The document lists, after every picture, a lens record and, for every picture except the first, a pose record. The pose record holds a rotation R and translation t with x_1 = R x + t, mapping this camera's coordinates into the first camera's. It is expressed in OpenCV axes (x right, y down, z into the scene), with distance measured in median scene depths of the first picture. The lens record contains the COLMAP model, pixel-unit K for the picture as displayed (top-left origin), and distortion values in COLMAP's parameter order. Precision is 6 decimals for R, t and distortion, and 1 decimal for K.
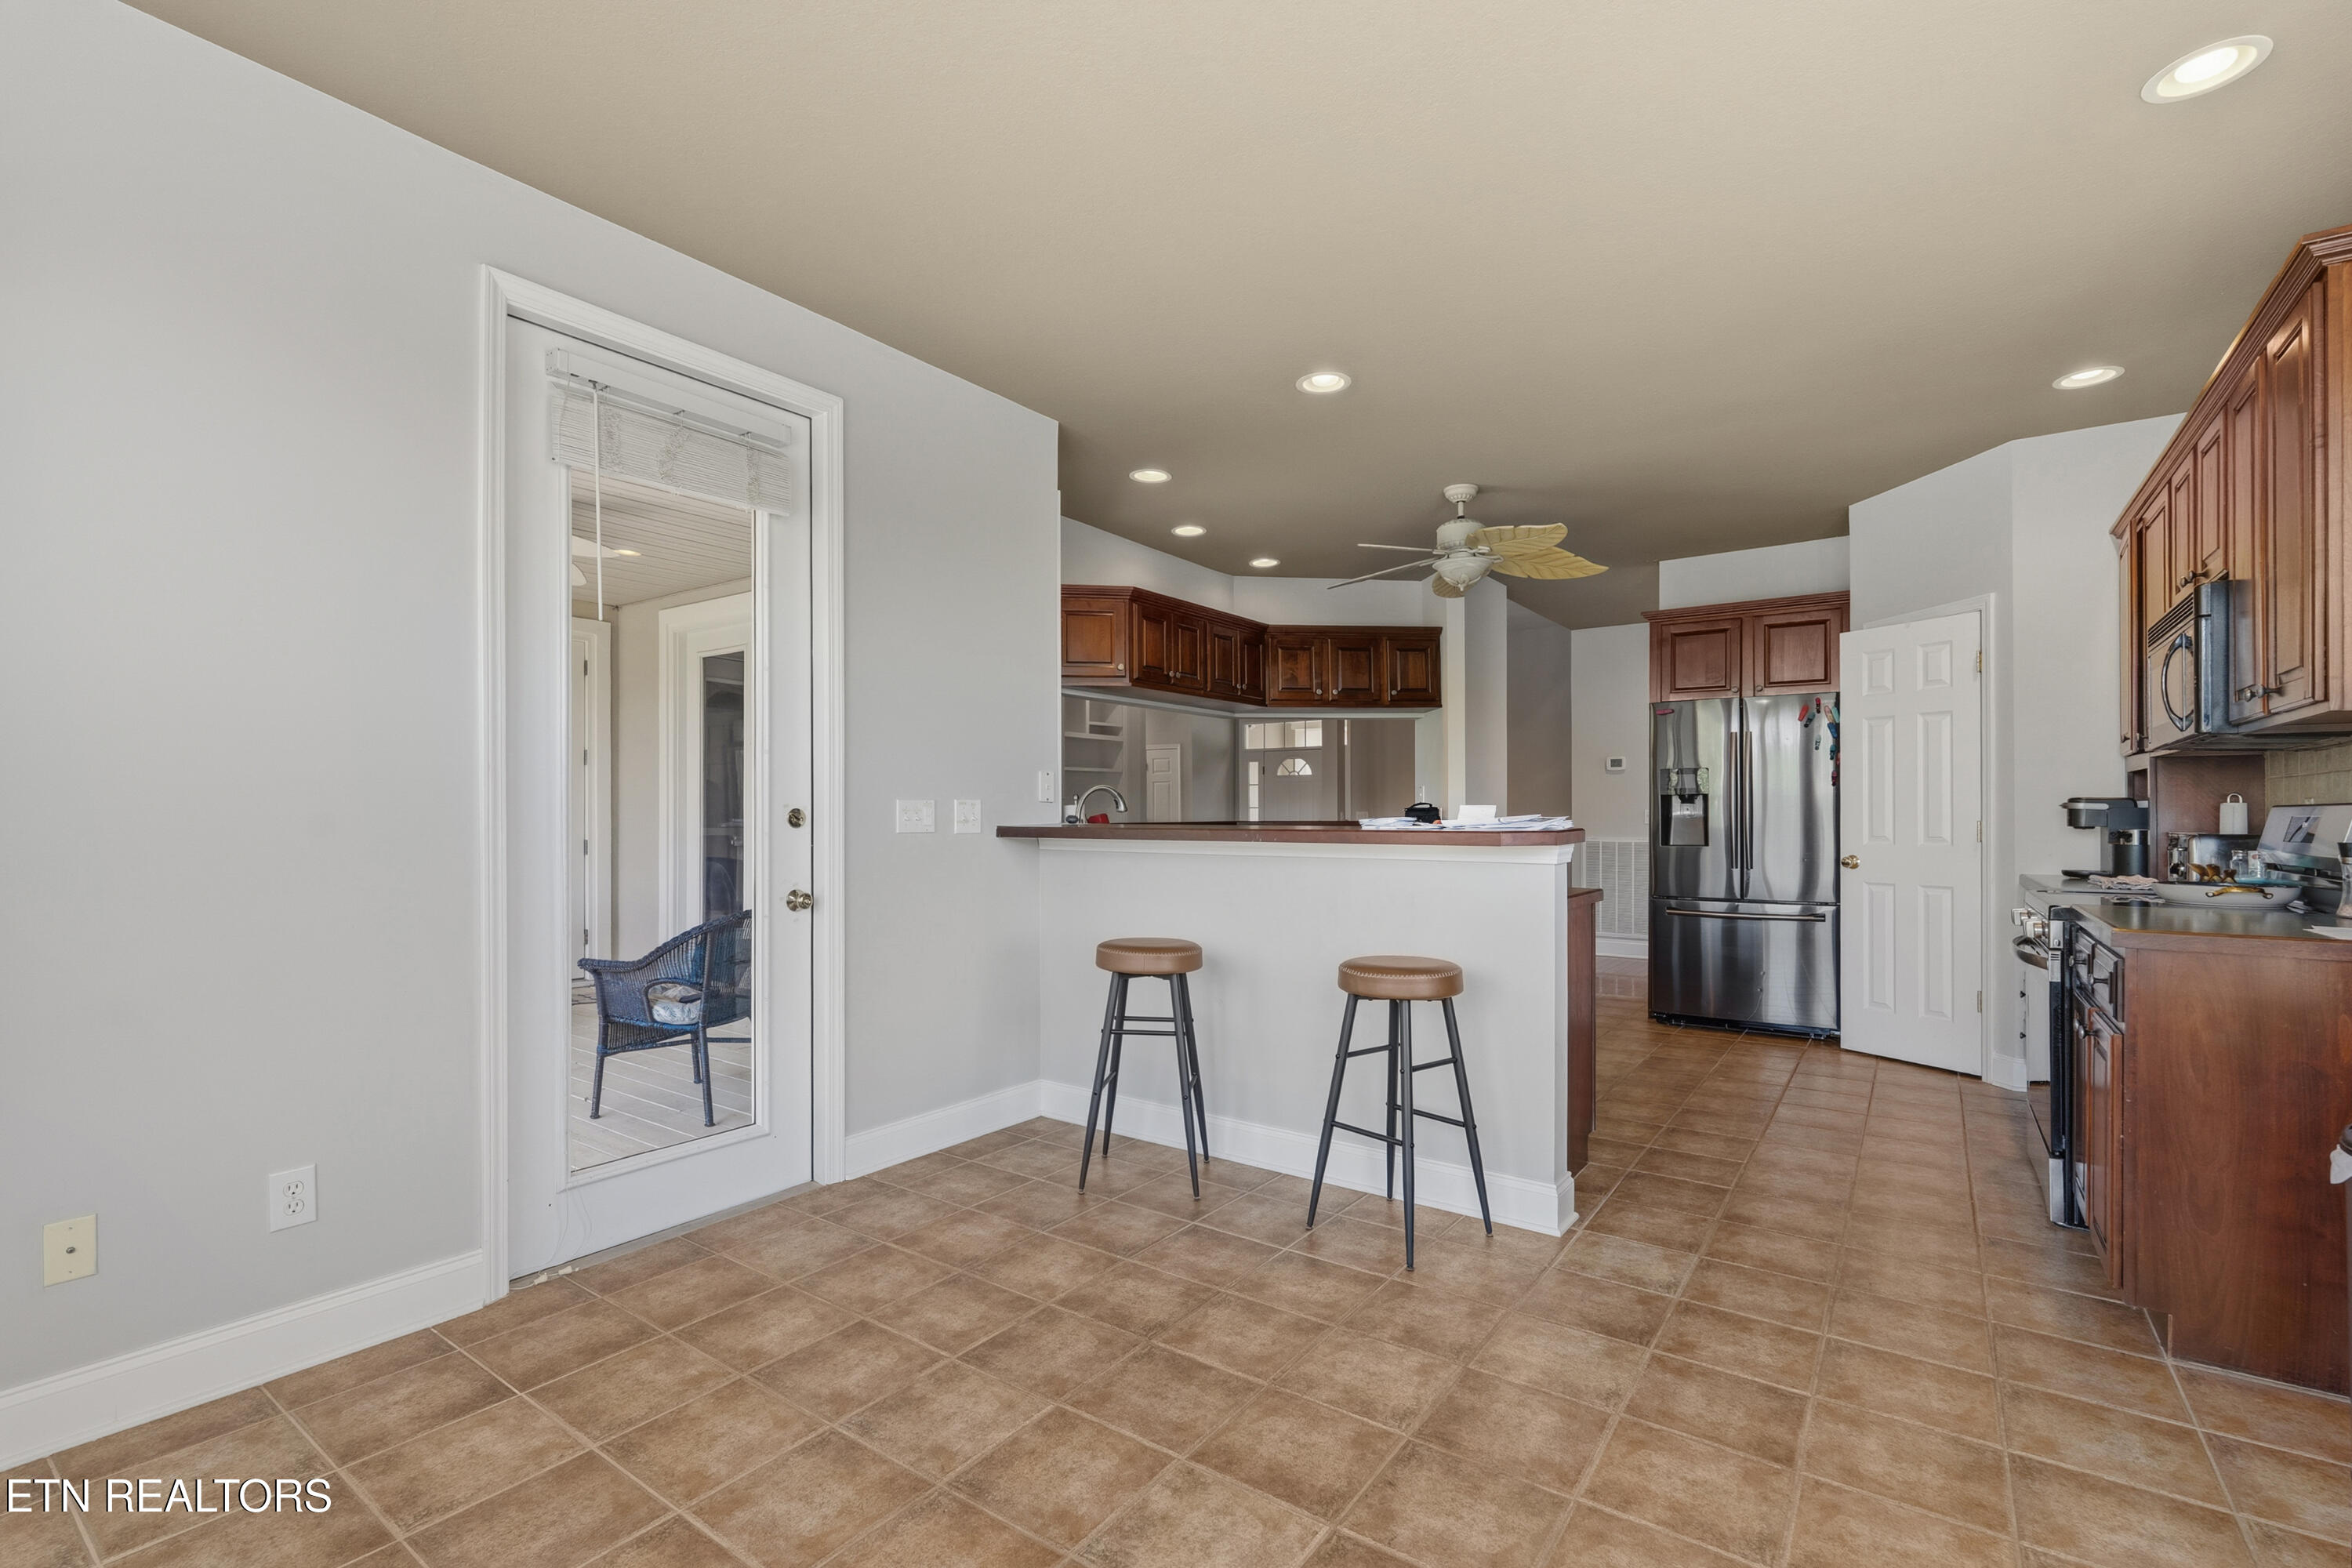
lens RADIAL K [[1040.2, 0, 1178.8], [0, 1040.2, 805.3], [0, 0, 1]] dist [-0.003286, 0.000086]
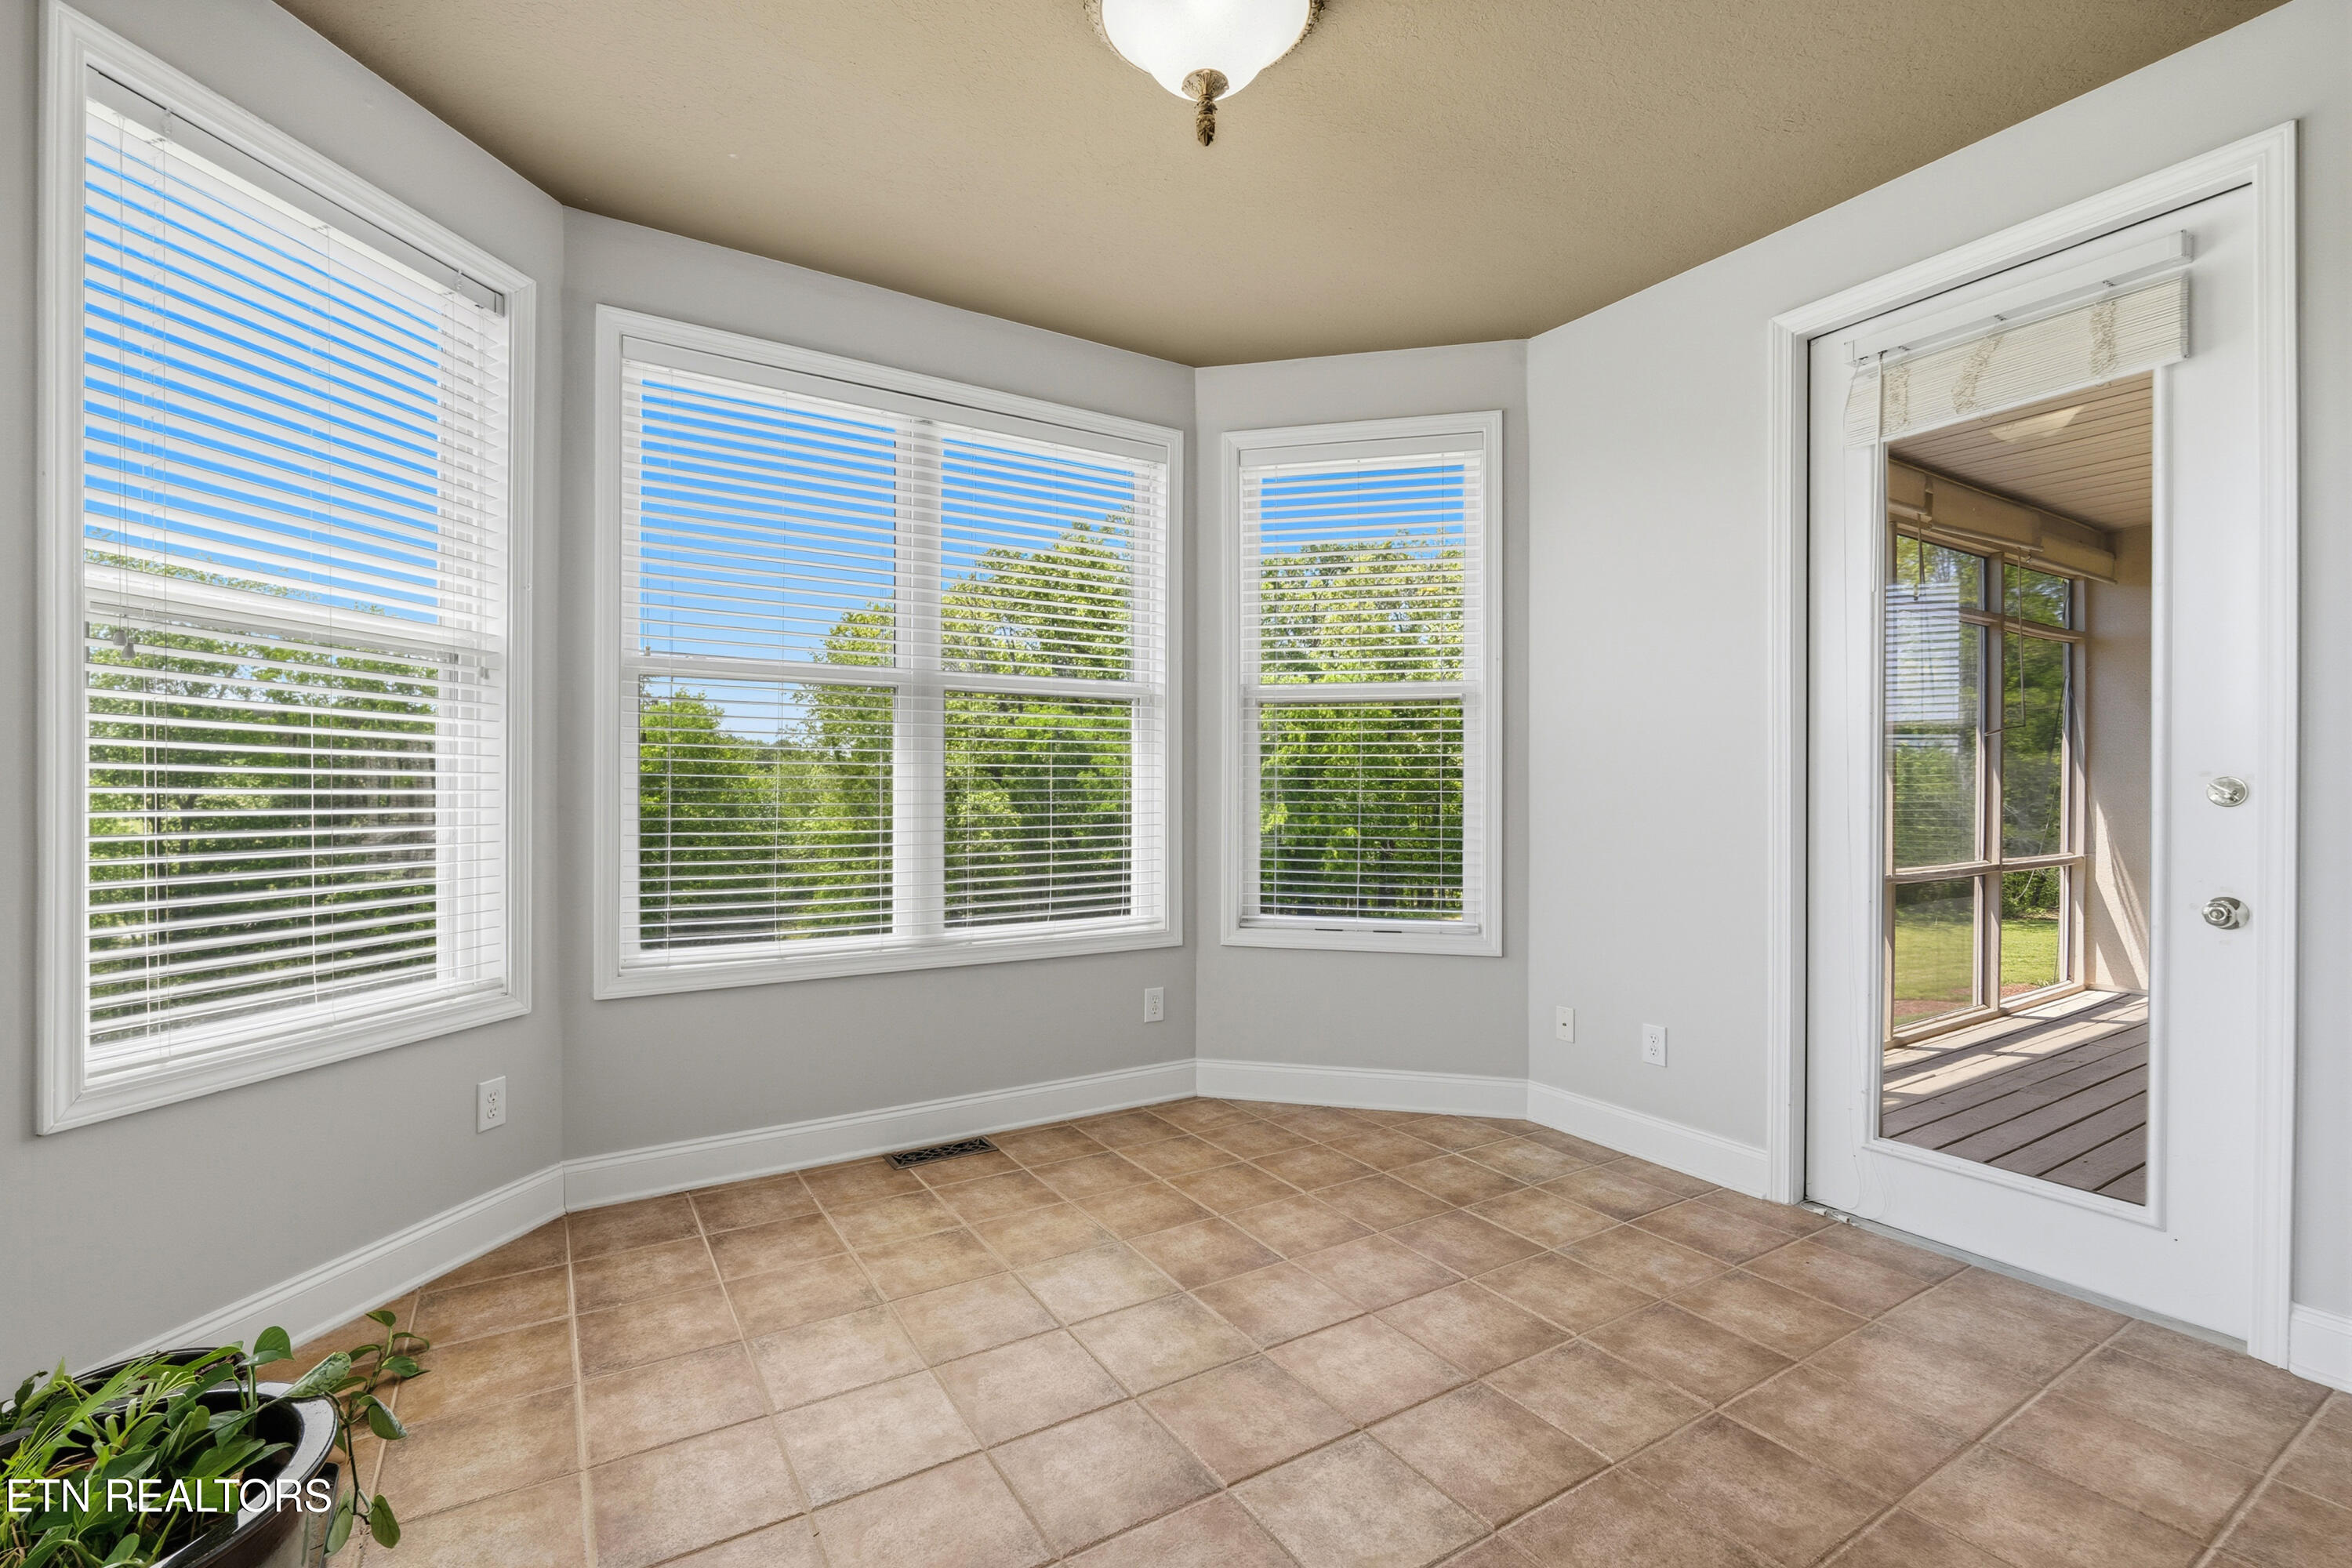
lens RADIAL K [[1040.2, 0, 1164.6], [0, 1040.2, 787.9], [0, 0, 1]] dist [-0.003286, 0.000086]
pose [[-0.384967, 0.004425, -0.922920, 0.755581], [0.004444, 0.999986, 0.002941, 0.006374], [0.922920, -0.002969, -0.384981, 0.903591]]
